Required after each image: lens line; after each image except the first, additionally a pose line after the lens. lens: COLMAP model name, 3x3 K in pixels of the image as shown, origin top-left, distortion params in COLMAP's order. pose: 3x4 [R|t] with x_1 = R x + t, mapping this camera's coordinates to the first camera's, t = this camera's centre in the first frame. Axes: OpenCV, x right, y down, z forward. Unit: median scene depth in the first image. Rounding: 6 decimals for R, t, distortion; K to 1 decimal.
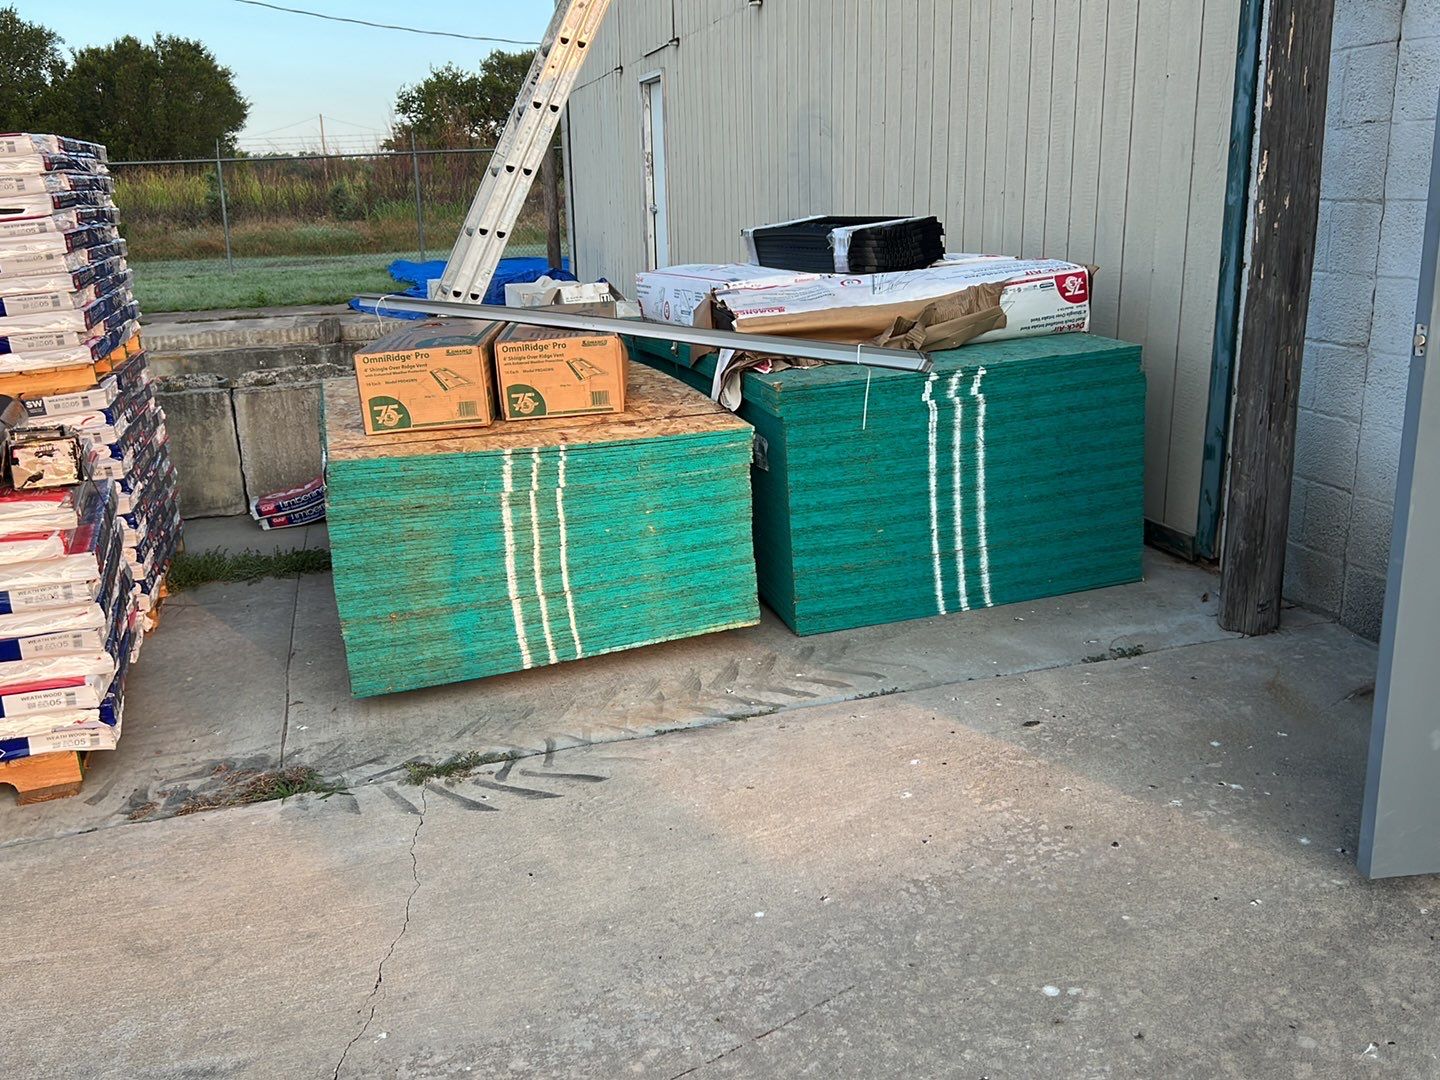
lens RADIAL K [[1376.3, 0, 732.2], [0, 1376.3, 544.8], [0, 0, 1]] dist [0.027273, 0.000000]
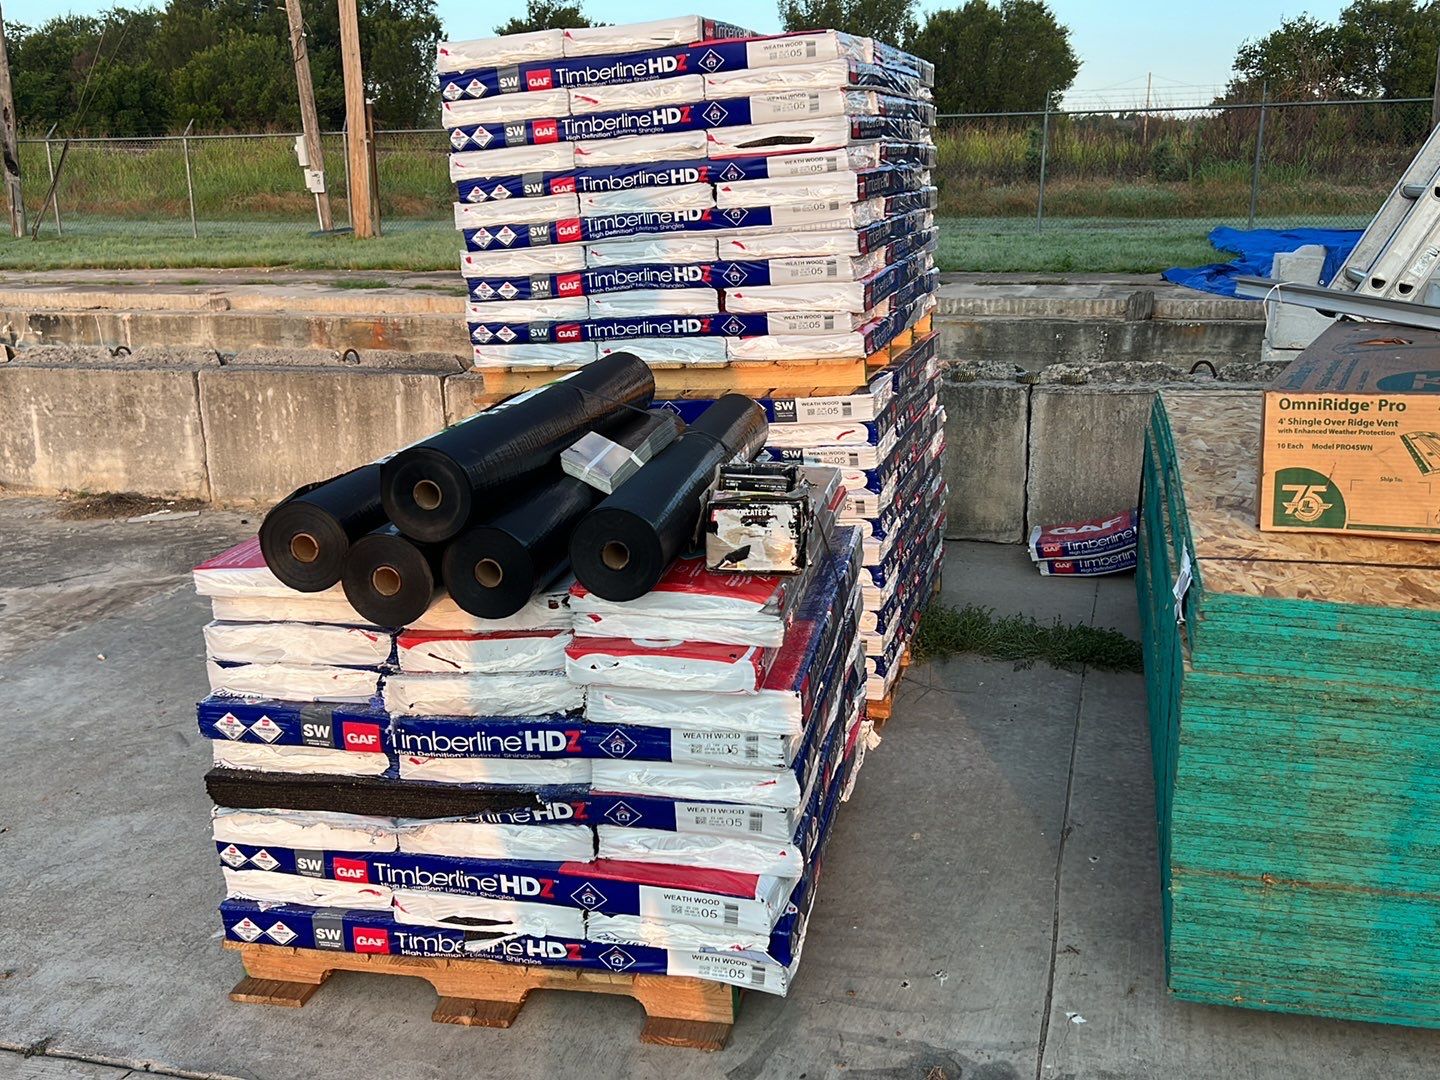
lens RADIAL K [[1376.3, 0, 719.9], [0, 1376.3, 536.1], [0, 0, 1]] dist [0.027273, 0.000000]
pose [[0.846808, 0.163443, -0.506164, -0.150316], [-0.153539, 0.986222, 0.061586, -0.072353], [0.509256, 0.025564, 0.860235, 0.353497]]
